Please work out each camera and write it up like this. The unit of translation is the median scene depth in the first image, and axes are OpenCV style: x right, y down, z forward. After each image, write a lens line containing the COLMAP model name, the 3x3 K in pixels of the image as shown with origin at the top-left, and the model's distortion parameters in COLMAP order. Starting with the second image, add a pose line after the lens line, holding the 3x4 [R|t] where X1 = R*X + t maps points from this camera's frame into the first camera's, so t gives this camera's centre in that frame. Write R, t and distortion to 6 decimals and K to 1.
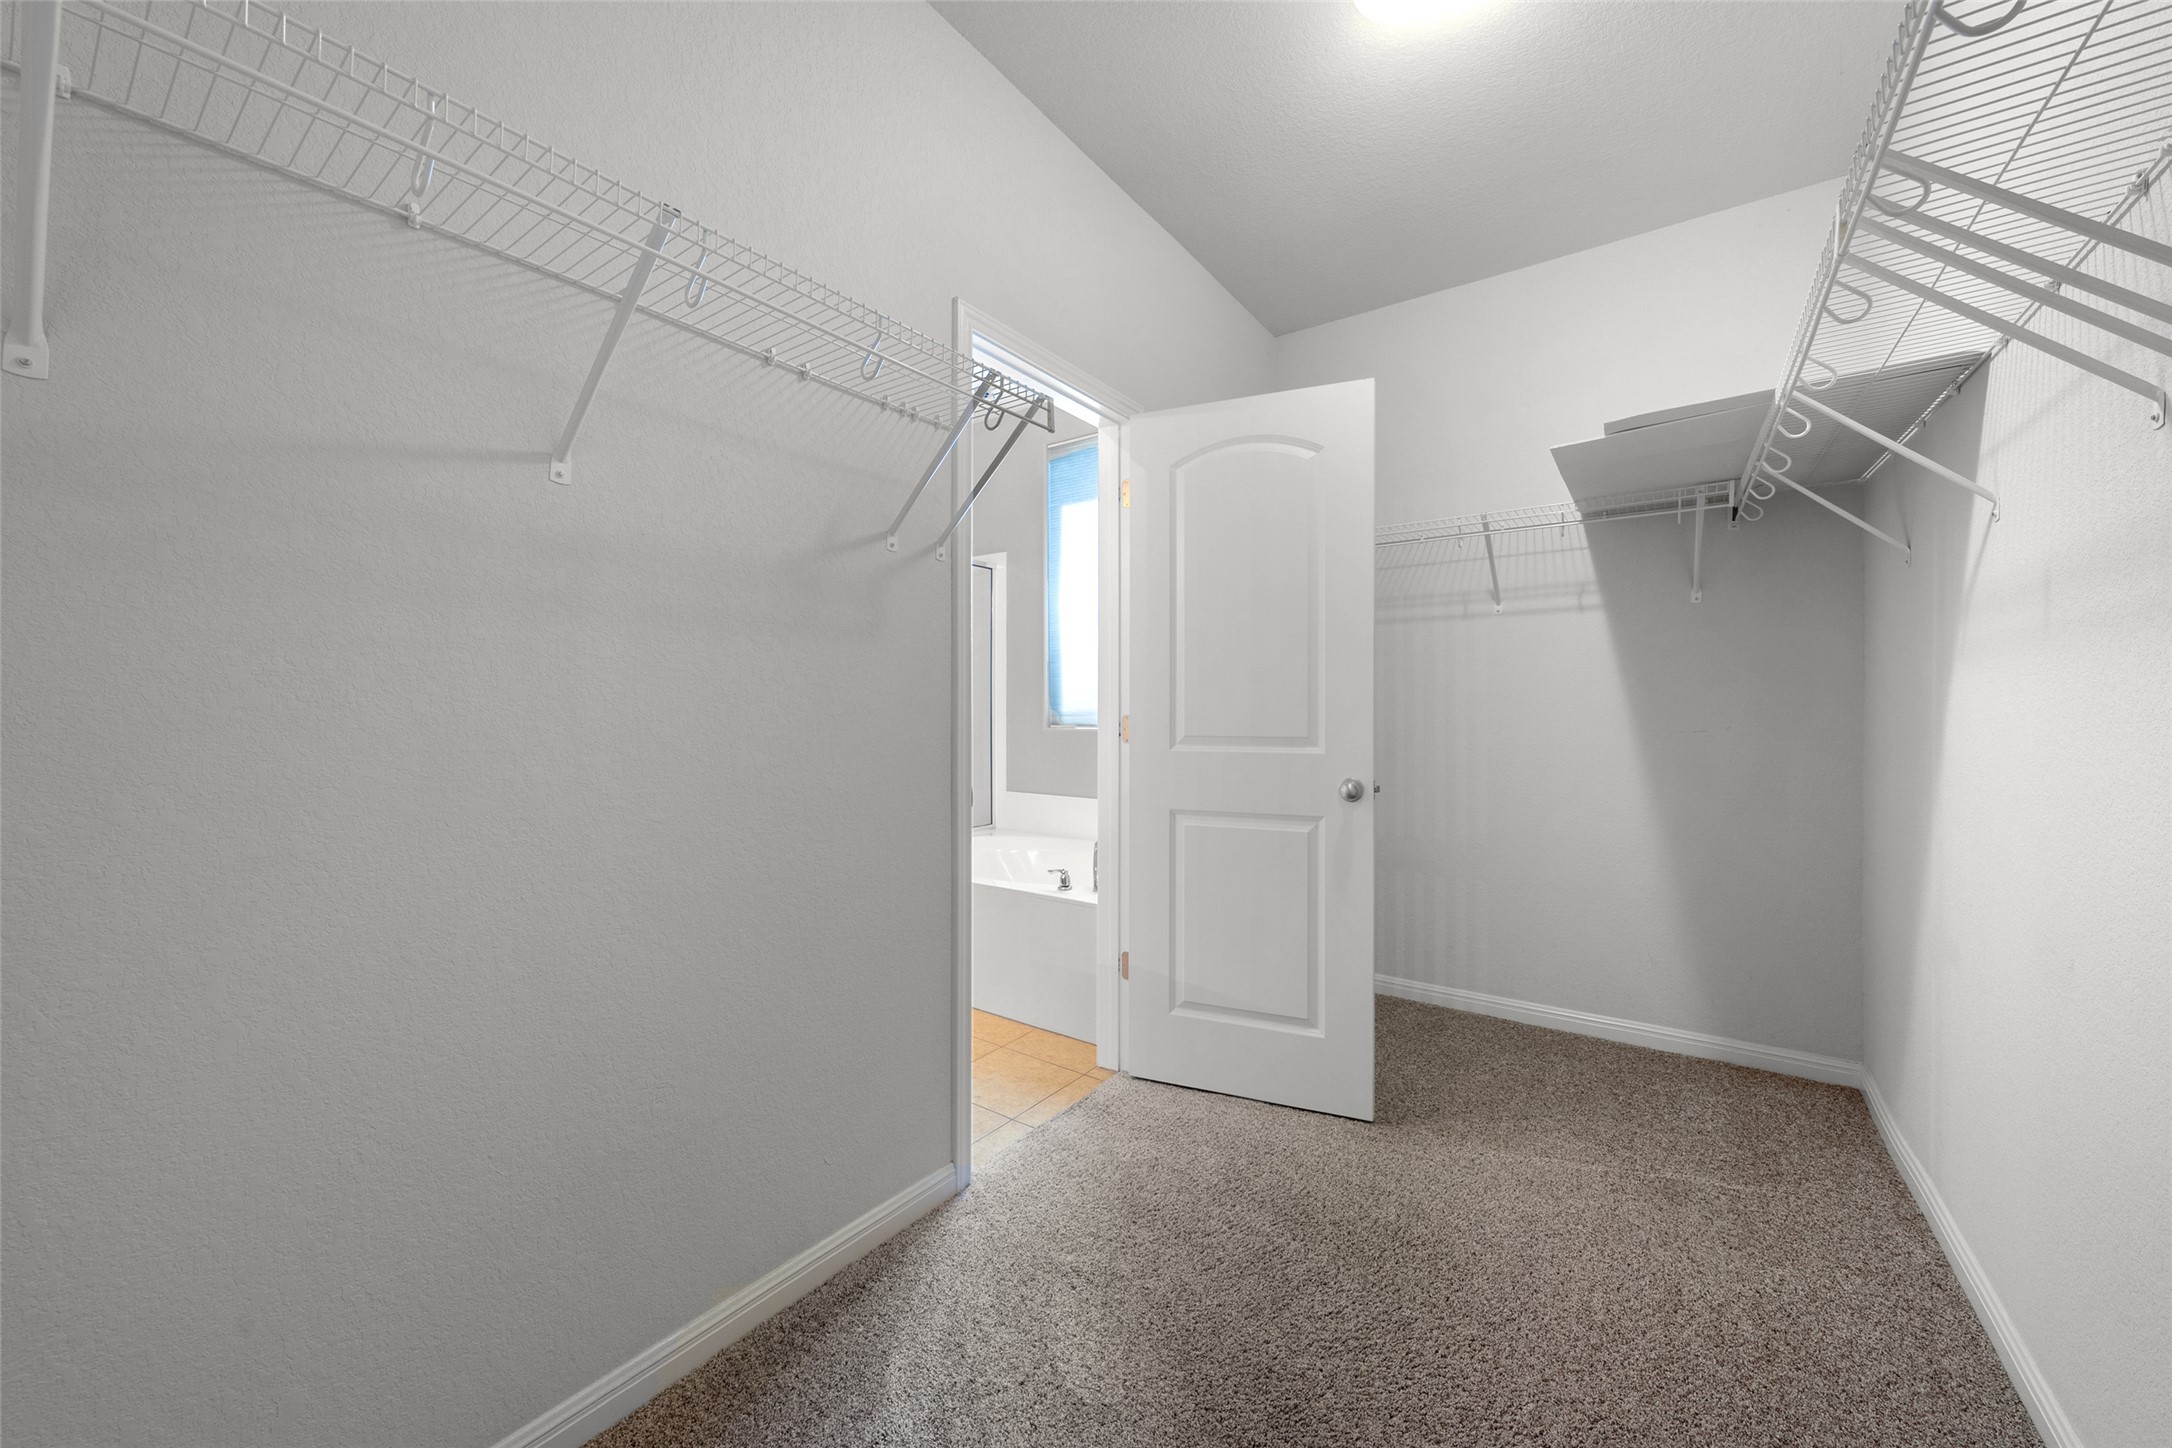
lens RADIAL K [[805.0, 0, 1086.0], [0, 805.0, 724.0], [0, 0, 1]] dist [0.000207, 0.000010]
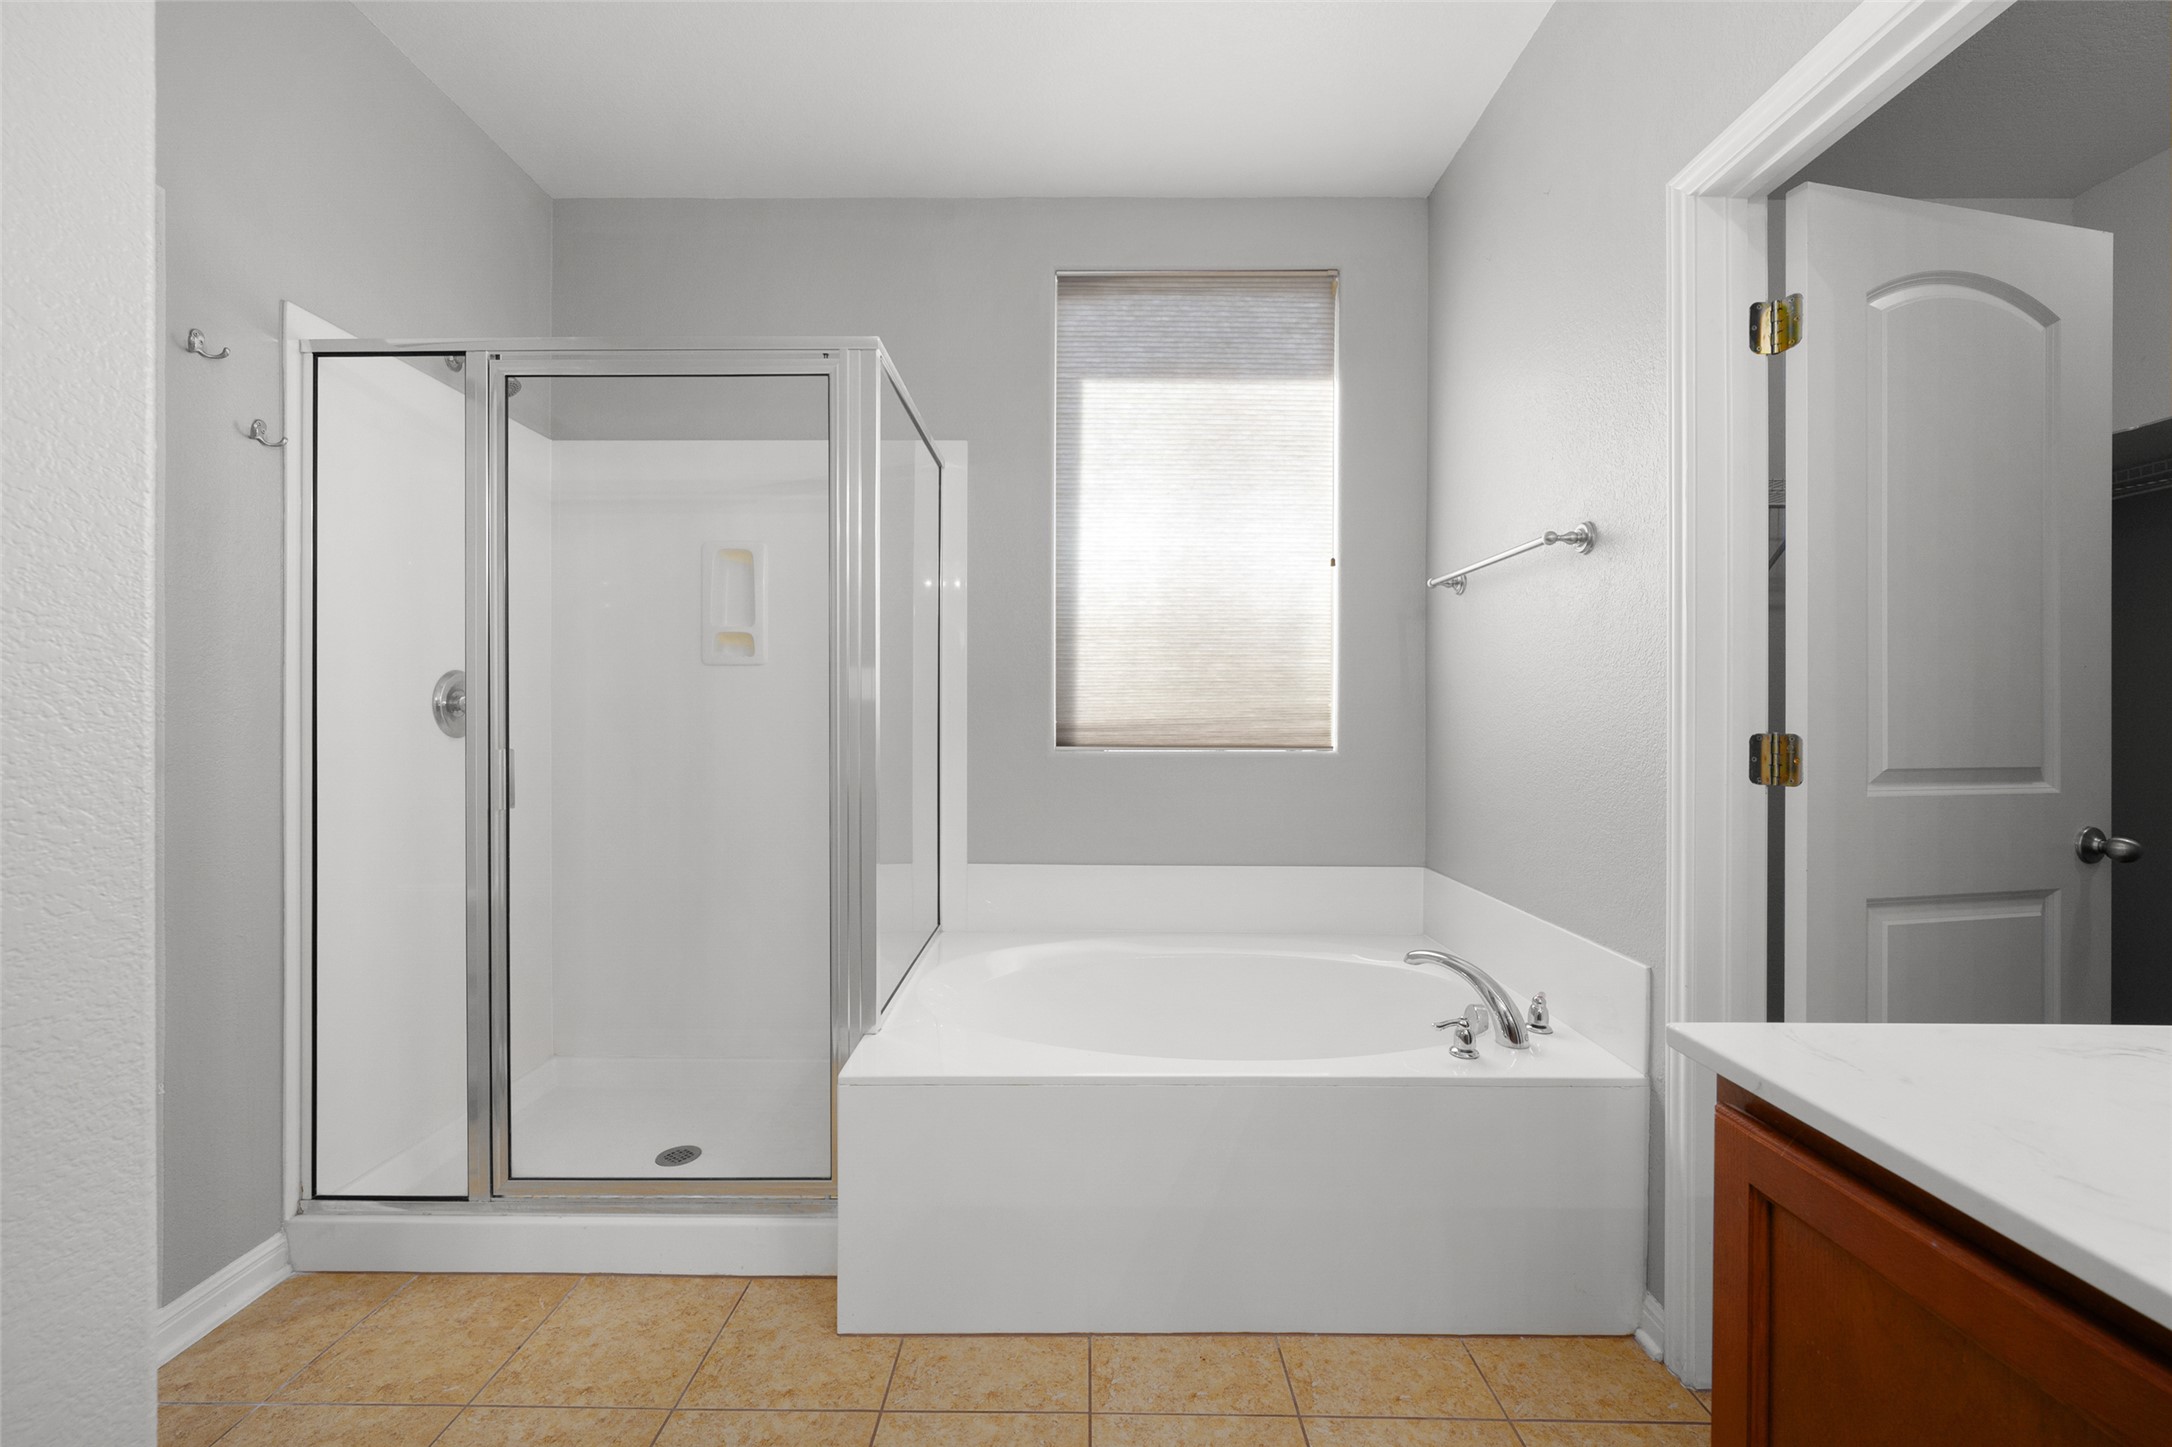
lens RADIAL K [[851.6, 0, 1086.0], [0, 851.6, 723.5], [0, 0, 1]] dist [0.000667, 0.000042]
pose [[0.811678, -0.001041, 0.584104, -0.396427], [0.006671, 0.999950, -0.007487, -0.009854], [-0.584067, 0.009973, 0.811644, 0.483454]]
